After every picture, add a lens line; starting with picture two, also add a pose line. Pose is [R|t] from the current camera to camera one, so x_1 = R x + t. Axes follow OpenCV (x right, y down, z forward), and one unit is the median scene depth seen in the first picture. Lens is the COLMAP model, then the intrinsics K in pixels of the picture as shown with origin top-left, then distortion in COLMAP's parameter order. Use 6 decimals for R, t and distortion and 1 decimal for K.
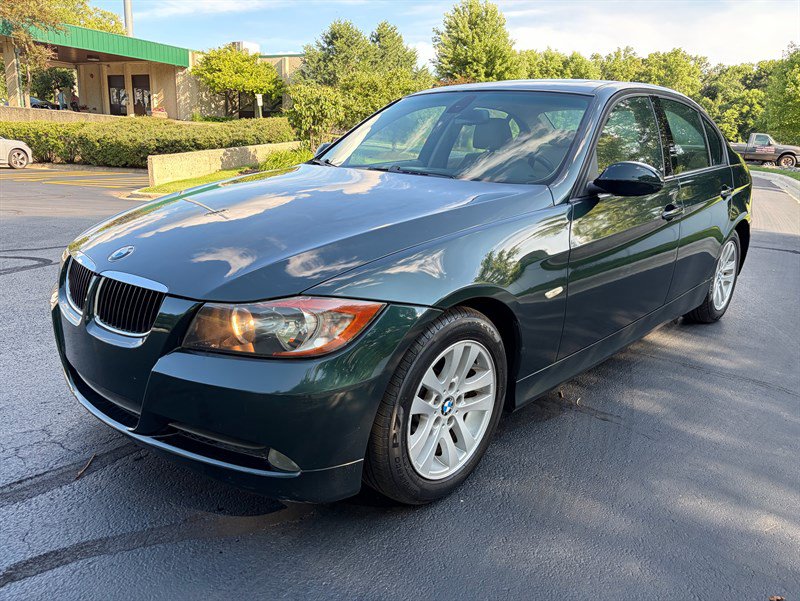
lens RADIAL K [[609.1, 0, 408.3], [0, 609.1, 297.8], [0, 0, 1]] dist [0.054117, -0.059658]
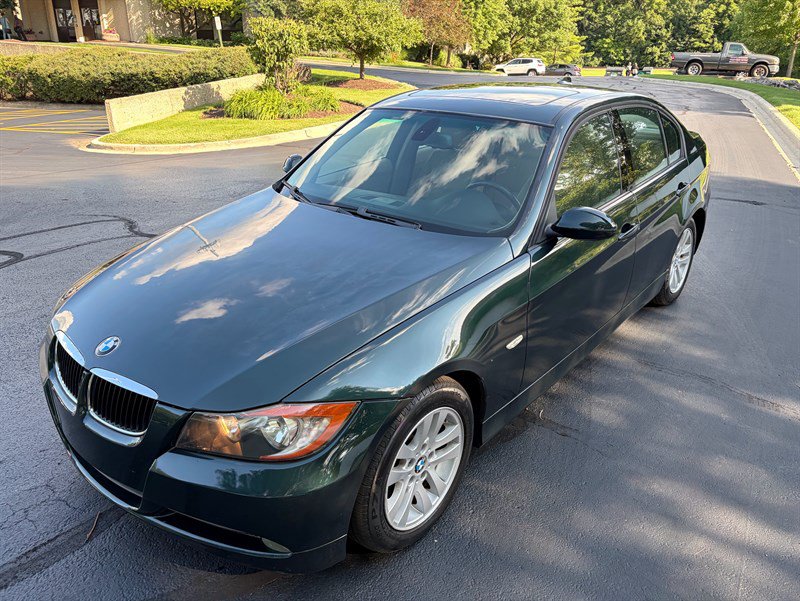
lens RADIAL K [[609.1, 0, 415.5], [0, 609.1, 291.6], [0, 0, 1]] dist [0.054117, -0.059658]
pose [[0.998096, -0.044080, 0.043141, 0.015298], [0.038271, 0.991129, 0.127274, -0.196845], [-0.048368, -0.125380, 0.990929, -0.046632]]
